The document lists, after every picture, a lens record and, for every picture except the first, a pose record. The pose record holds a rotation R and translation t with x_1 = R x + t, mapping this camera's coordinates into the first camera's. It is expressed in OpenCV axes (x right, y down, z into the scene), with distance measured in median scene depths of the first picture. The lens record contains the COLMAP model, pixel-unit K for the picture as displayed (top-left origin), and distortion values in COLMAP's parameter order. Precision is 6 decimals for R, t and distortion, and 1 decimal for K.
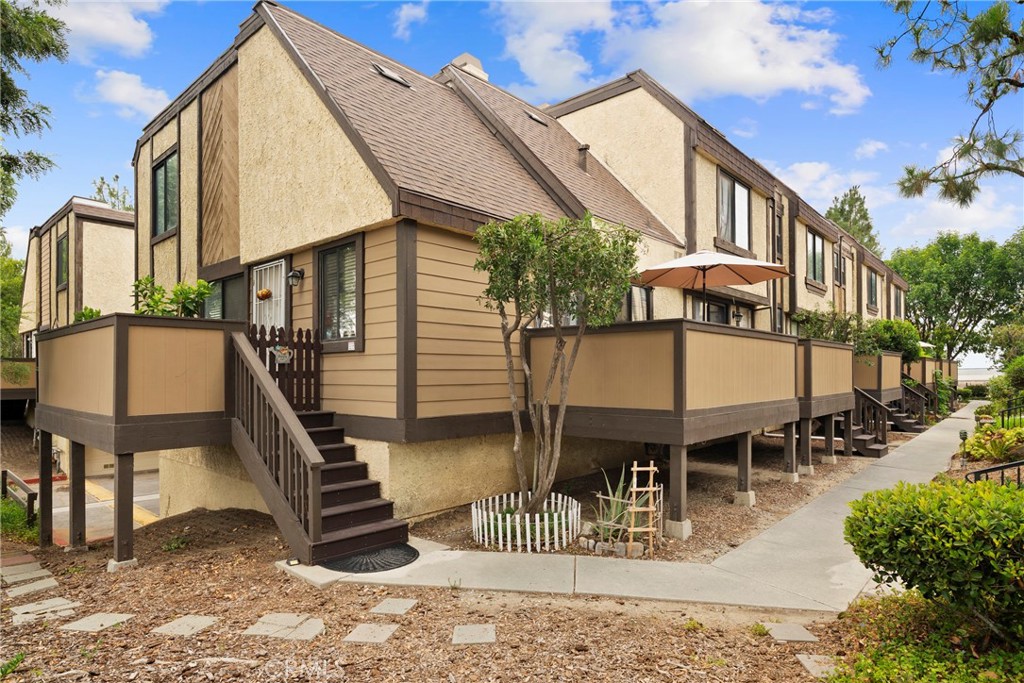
lens RADIAL K [[559.7, 0, 514.5], [0, 559.7, 371.6], [0, 0, 1]] dist [-0.004902, 0.001822]
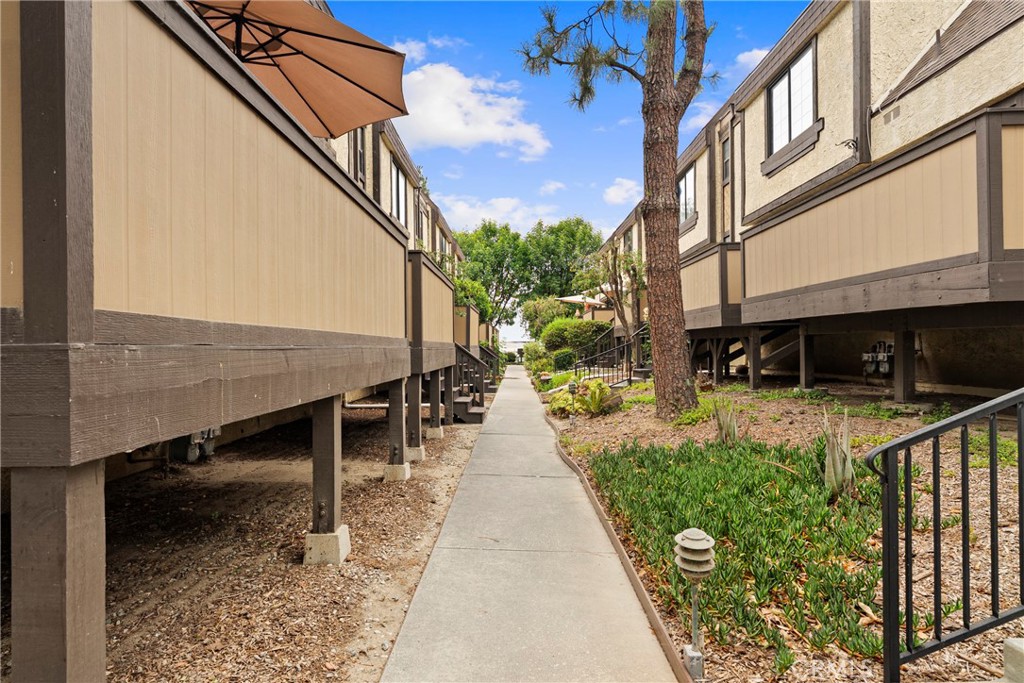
lens RADIAL K [[559.7, 0, 511.4], [0, 559.7, 344.9], [0, 0, 1]] dist [-0.004902, 0.001822]
pose [[0.748345, -0.002320, 0.663306, 0.138266], [0.006179, 0.999975, -0.003473, 0.041708], [-0.663281, 0.006698, 0.748340, 0.348416]]
